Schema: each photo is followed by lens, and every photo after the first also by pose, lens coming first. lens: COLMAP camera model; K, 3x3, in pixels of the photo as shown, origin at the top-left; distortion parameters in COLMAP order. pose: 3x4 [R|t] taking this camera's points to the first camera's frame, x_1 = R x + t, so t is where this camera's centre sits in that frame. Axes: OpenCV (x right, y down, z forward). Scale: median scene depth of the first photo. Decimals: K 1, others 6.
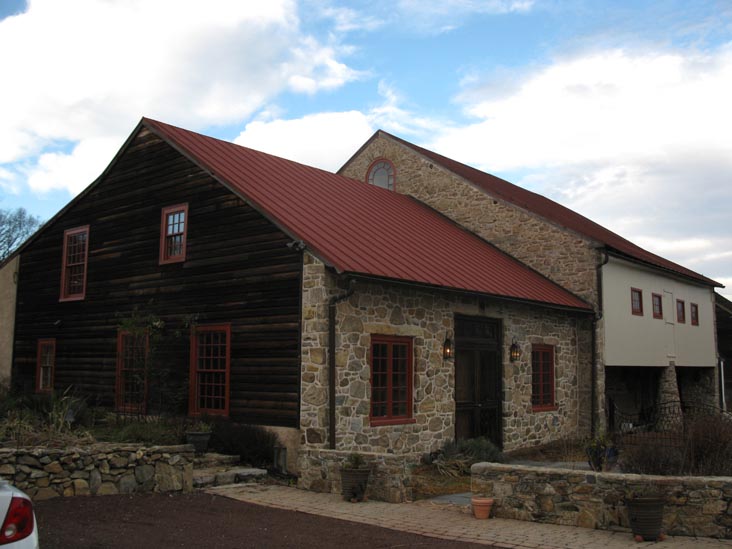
lens RADIAL K [[766.9, 0, 366.0], [0, 766.9, 274.5], [0, 0, 1]] dist [-0.177970, 0.200397]
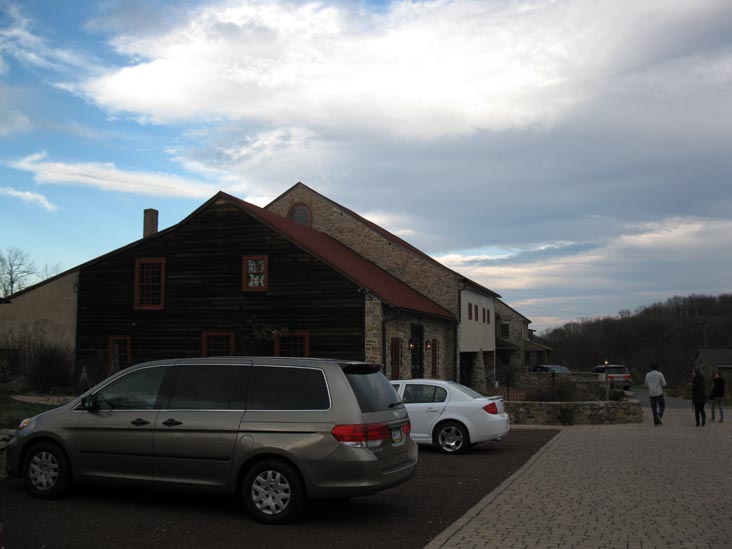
lens RADIAL K [[784.0, 0, 366.0], [0, 784.0, 274.5], [0, 0, 1]] dist [-0.177274, 0.188558]
pose [[0.921750, 0.031900, 0.386470, -0.611917], [-0.045926, 0.998577, 0.027111, -0.095792], [-0.385055, -0.042739, 0.921904, -0.546695]]
